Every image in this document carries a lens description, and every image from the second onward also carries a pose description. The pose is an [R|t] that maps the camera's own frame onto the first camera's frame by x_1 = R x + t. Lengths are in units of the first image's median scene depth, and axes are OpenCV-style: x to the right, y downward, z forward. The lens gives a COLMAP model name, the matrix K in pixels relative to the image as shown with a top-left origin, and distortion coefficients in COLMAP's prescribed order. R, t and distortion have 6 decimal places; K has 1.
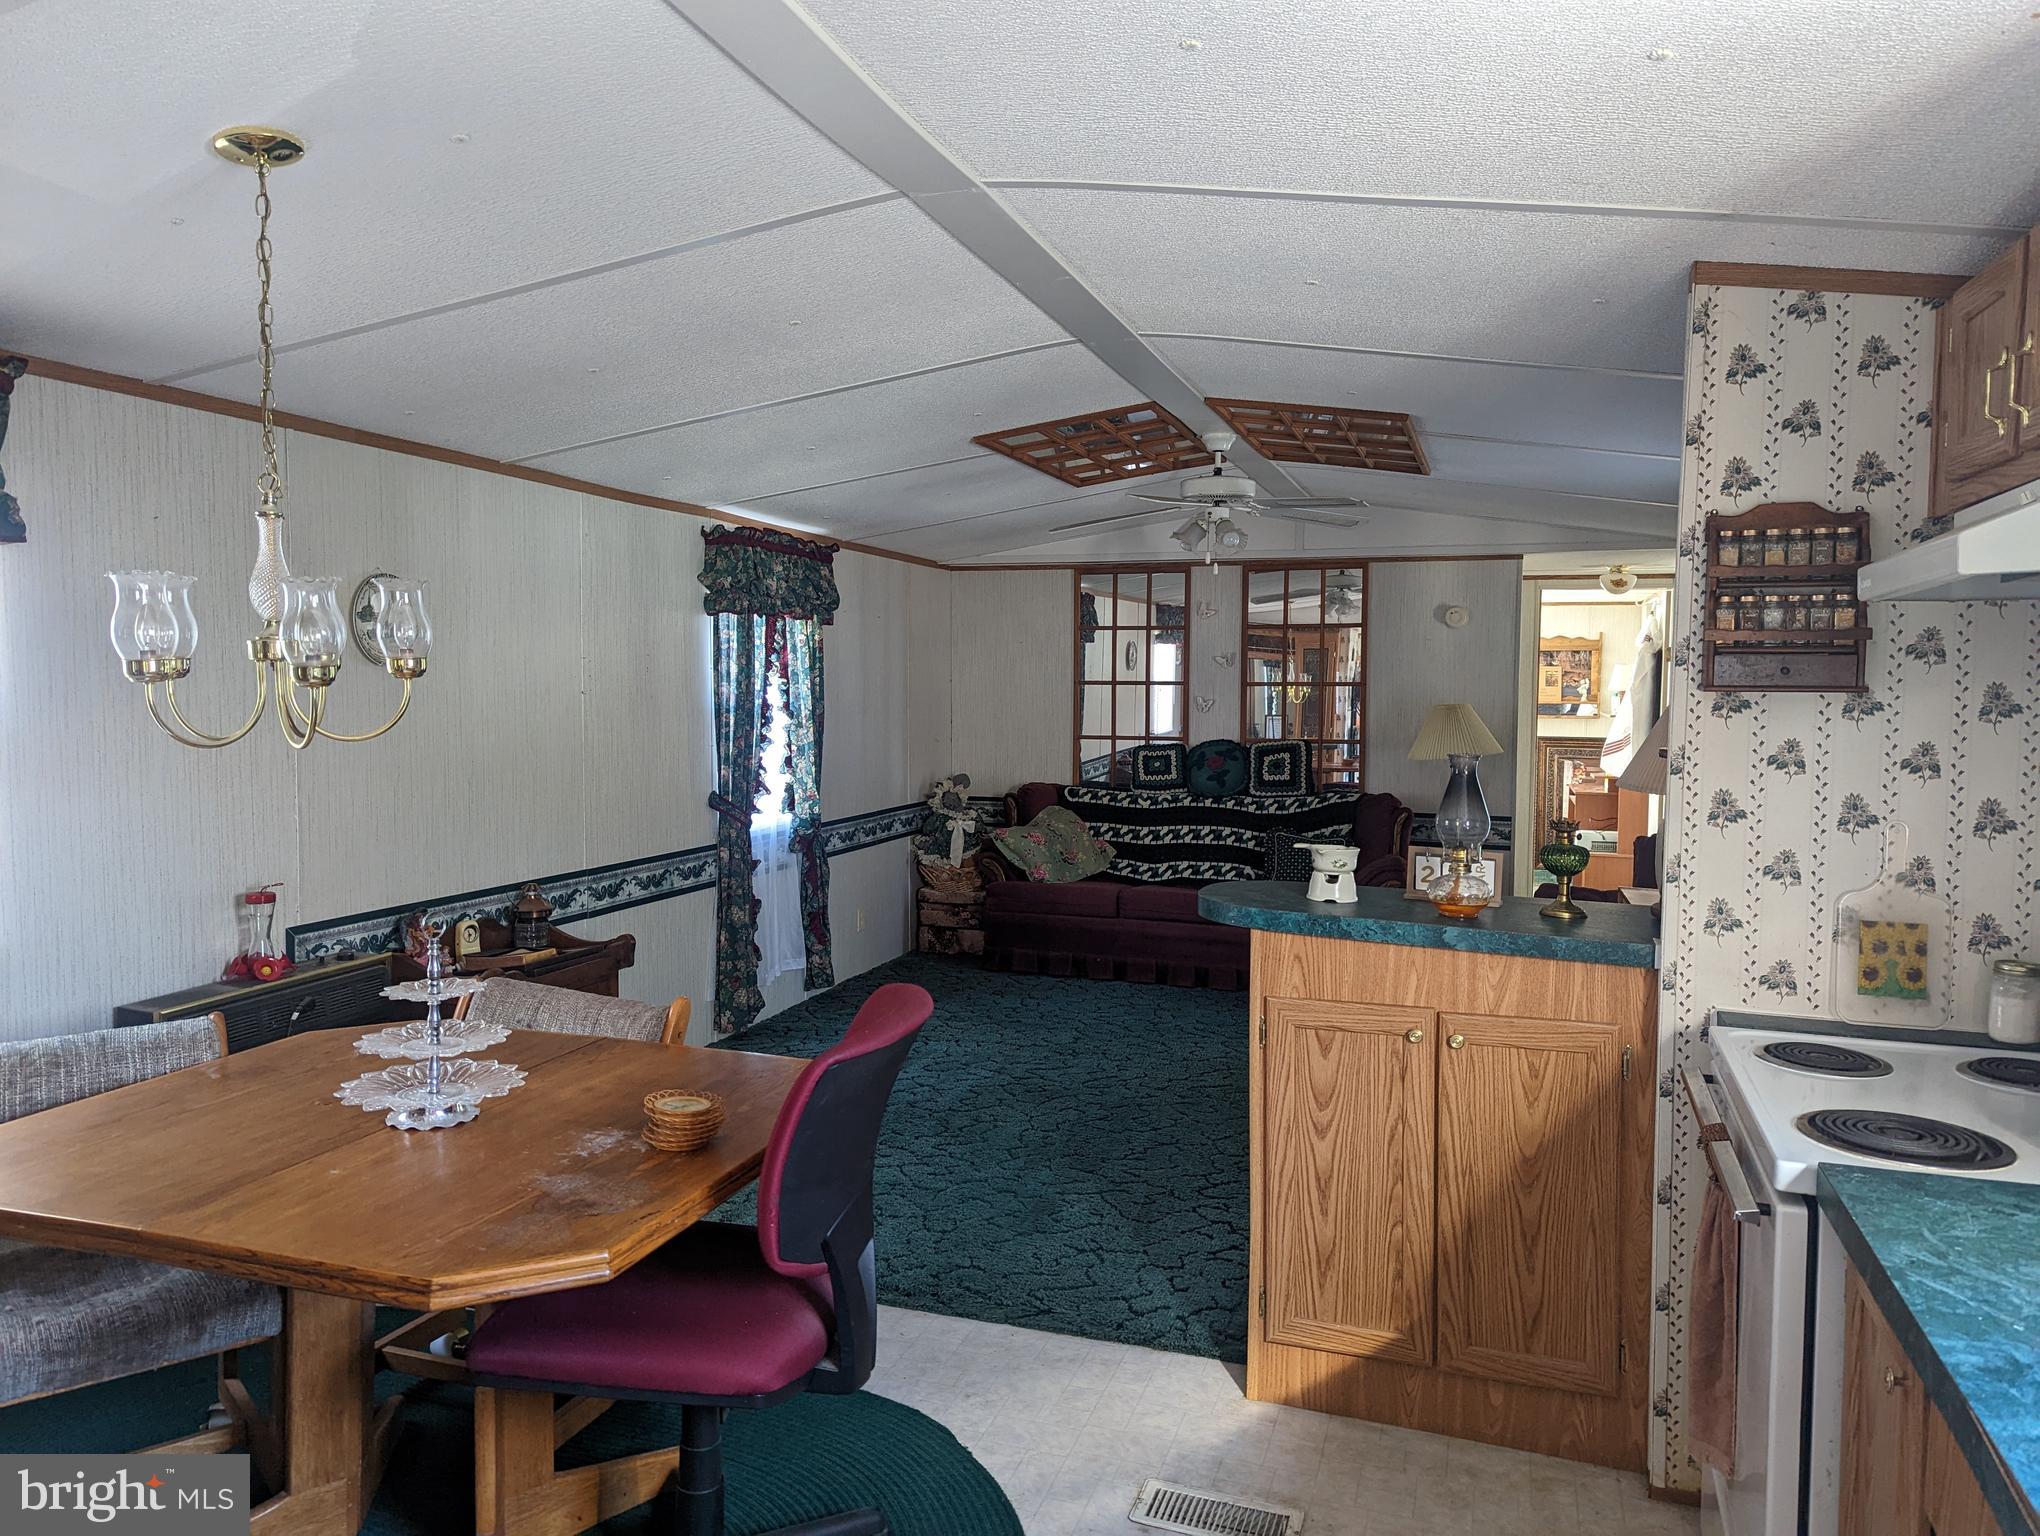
lens RADIAL K [[1420.9, 0, 1027.9], [0, 1420.9, 763.8], [0, 0, 1]] dist [0.074063, -0.079661]
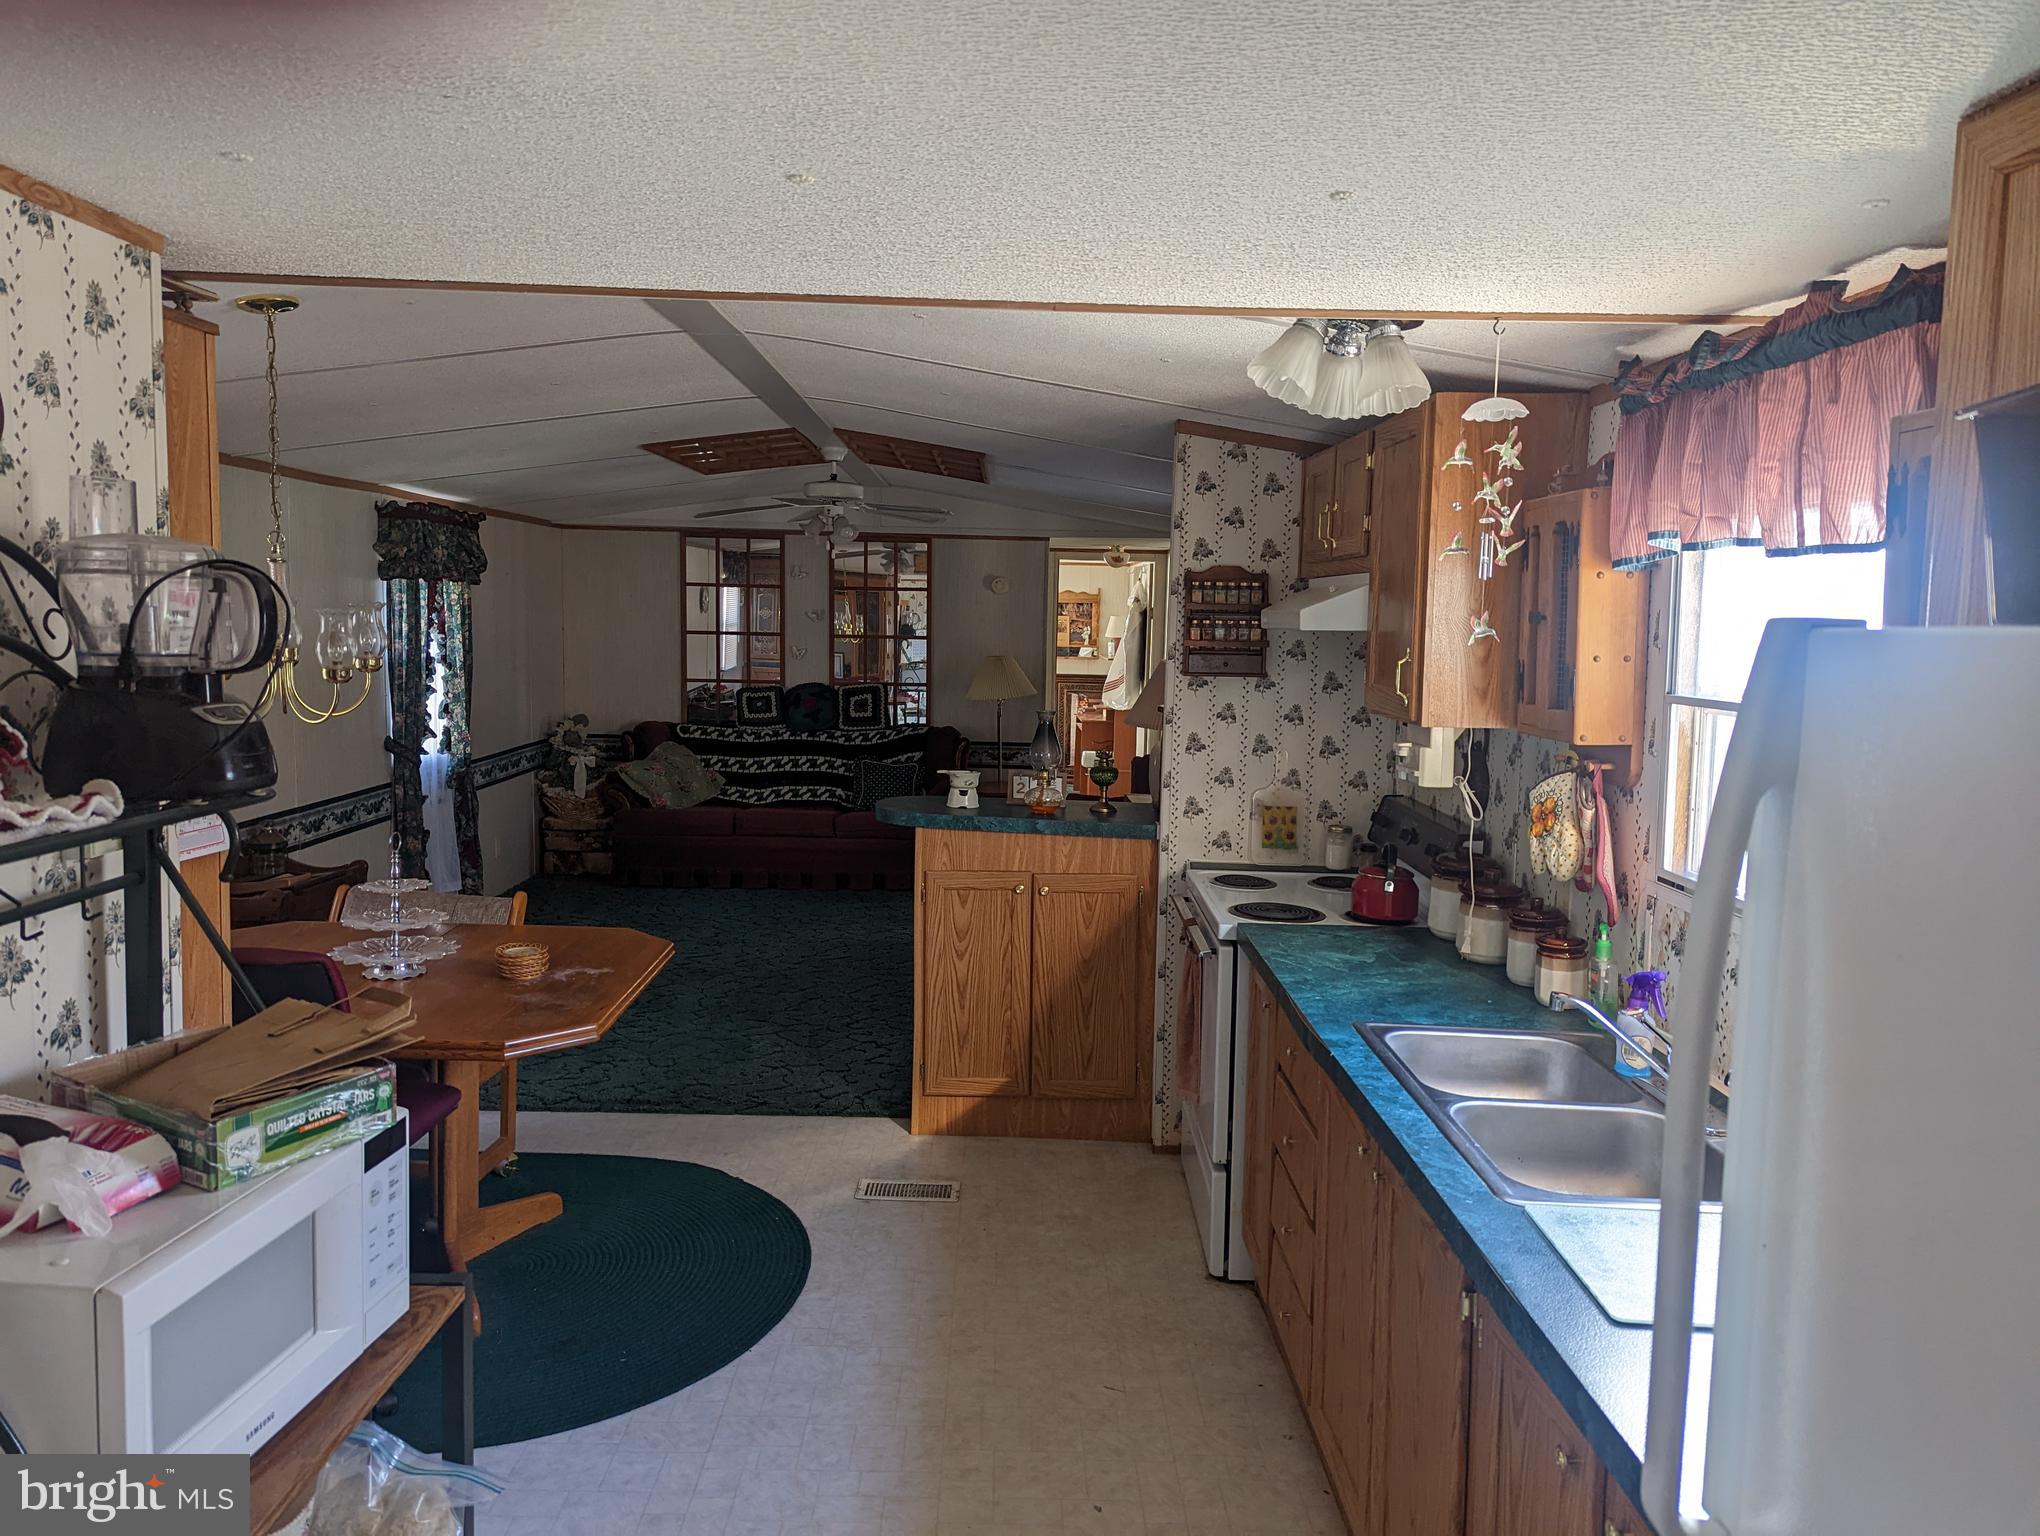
lens RADIAL K [[1420.9, 0, 1027.9], [0, 1420.9, 763.8], [0, 0, 1]] dist [0.074063, -0.079661]
pose [[0.943431, -0.023535, 0.330734, -0.119333], [0.005949, 0.998519, 0.054087, -0.017136], [-0.331517, -0.049060, 0.942173, -0.240052]]
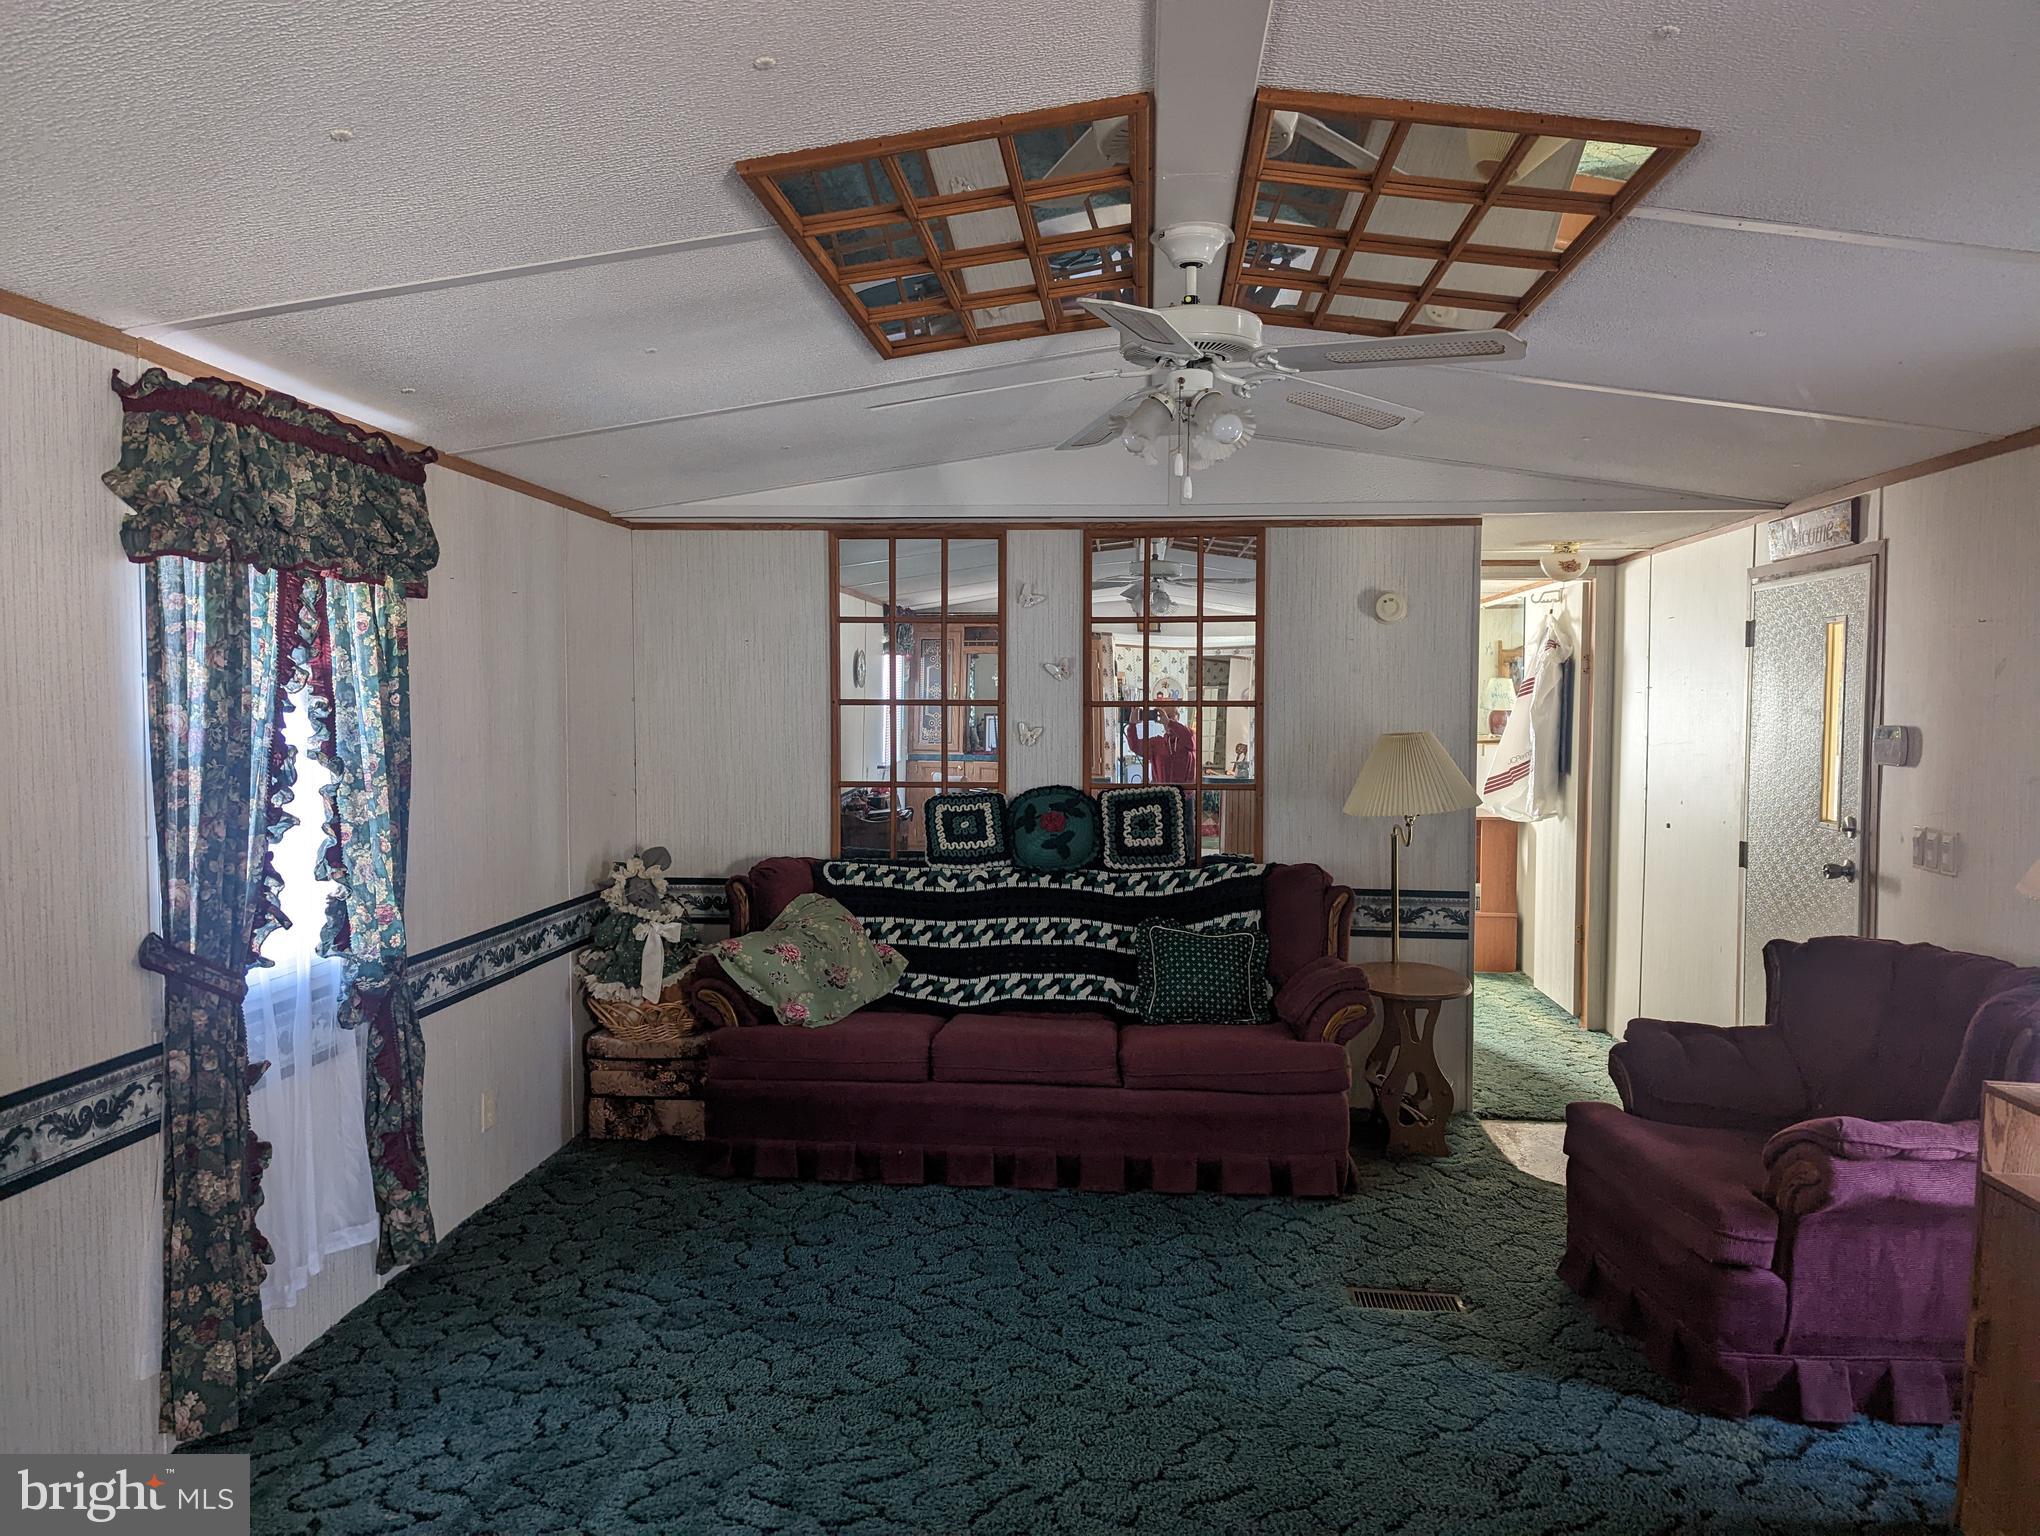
lens RADIAL K [[1423.3, 0, 1025.7], [0, 1423.3, 761.9], [0, 0, 1]] dist [0.070058, -0.076210]
pose [[0.971374, -0.012932, 0.237201, -0.051646], [0.016357, 0.999788, -0.012479, -0.027175], [-0.236990, 0.016002, 0.971380, 0.465462]]
